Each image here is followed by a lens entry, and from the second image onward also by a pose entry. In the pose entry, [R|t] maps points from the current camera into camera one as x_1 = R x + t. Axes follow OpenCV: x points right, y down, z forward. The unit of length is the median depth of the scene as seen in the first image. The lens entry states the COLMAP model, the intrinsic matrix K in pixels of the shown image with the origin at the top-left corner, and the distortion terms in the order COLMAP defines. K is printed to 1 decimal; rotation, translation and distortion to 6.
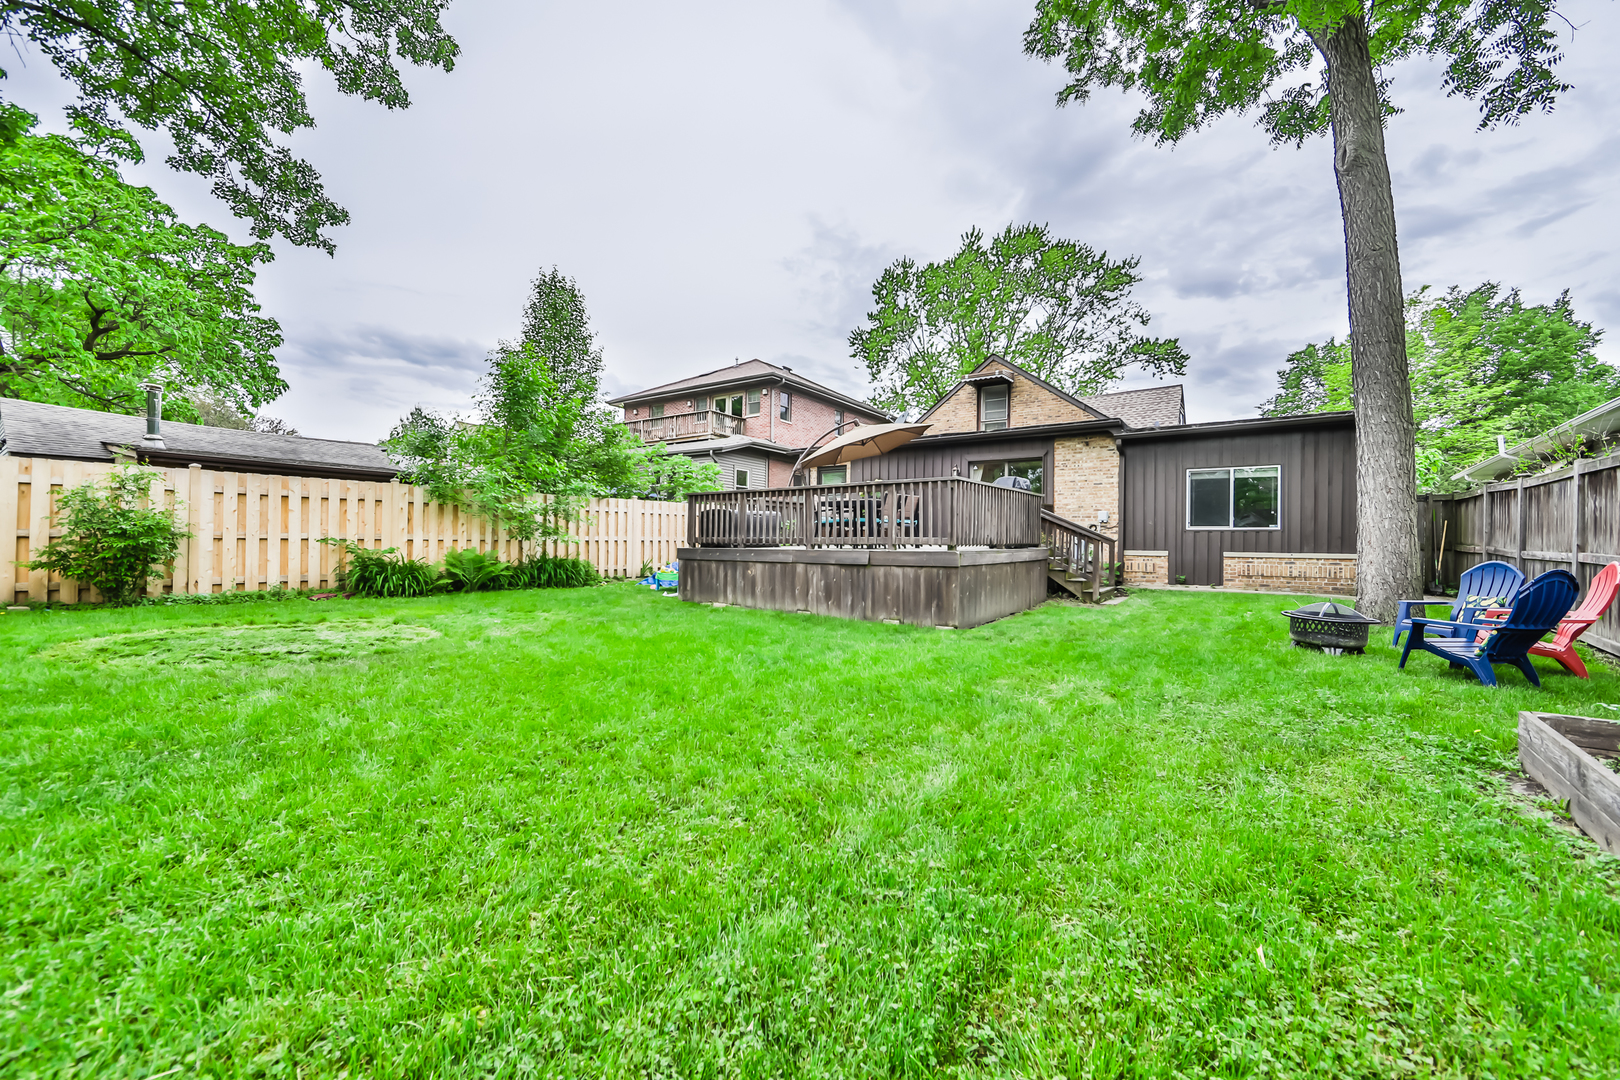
lens RADIAL K [[637.6, 0, 788.0], [0, 637.6, 542.2], [0, 0, 1]] dist [-0.018220, 0.003409]
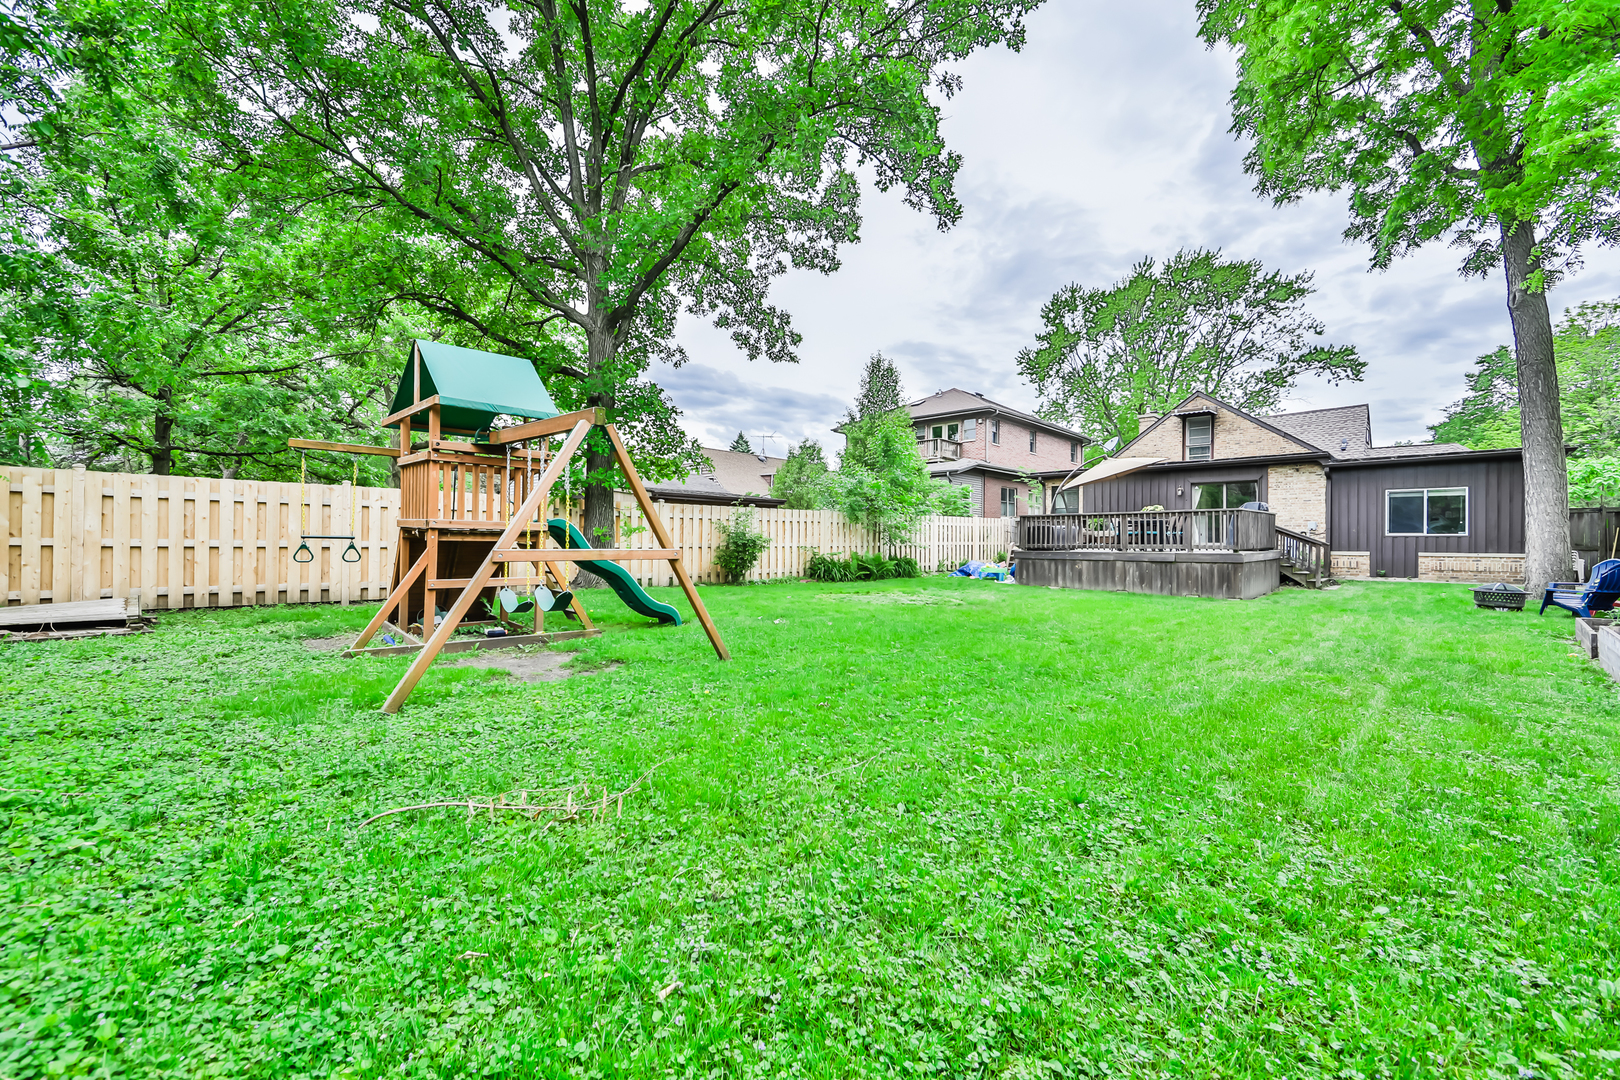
lens RADIAL K [[637.6, 0, 788.0], [0, 637.6, 542.2], [0, 0, 1]] dist [-0.018220, 0.003409]
pose [[0.986397, -0.004766, -0.164314, -0.369115], [0.004881, 0.999988, 0.000298, -0.011854], [0.164310, -0.001096, 0.986408, -0.477293]]
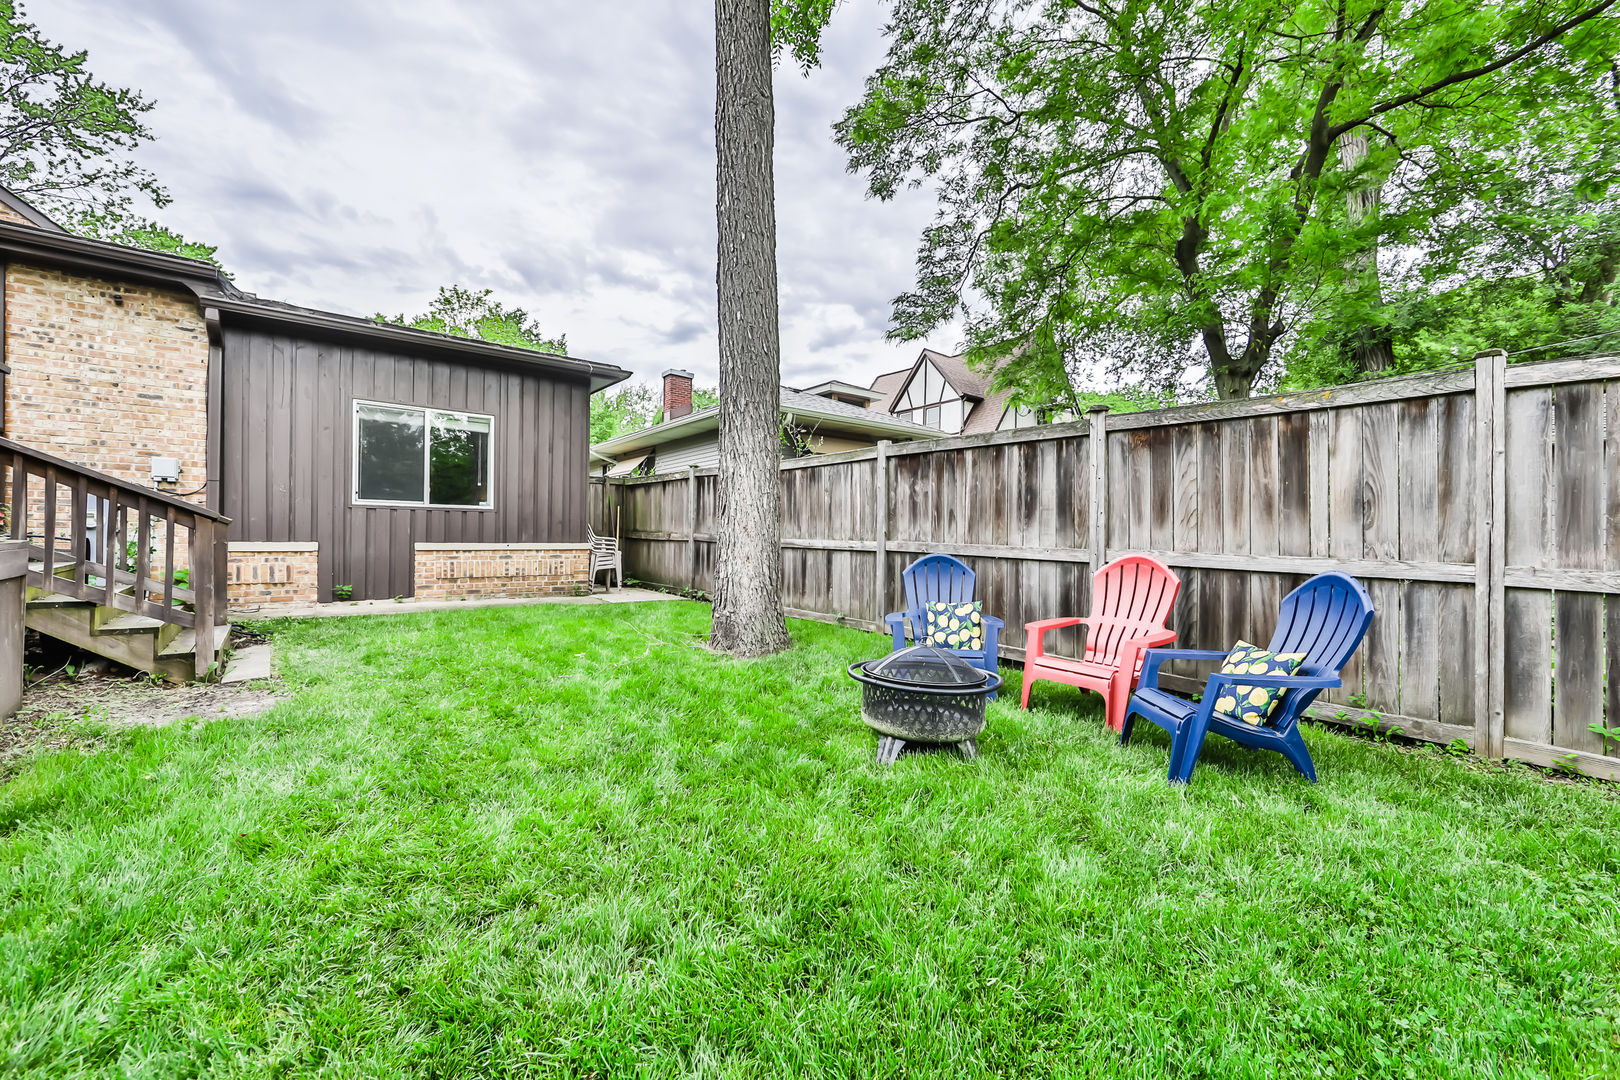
lens RADIAL K [[640.4, 0, 807.4], [0, 640.4, 539.4], [0, 0, 1]] dist [-0.014544, 0.002924]
pose [[0.227071, -0.010111, 0.973826, 0.159186], [-0.006130, 0.999911, 0.011811, 0.002438], [-0.973859, -0.008652, 0.226989, 0.455966]]
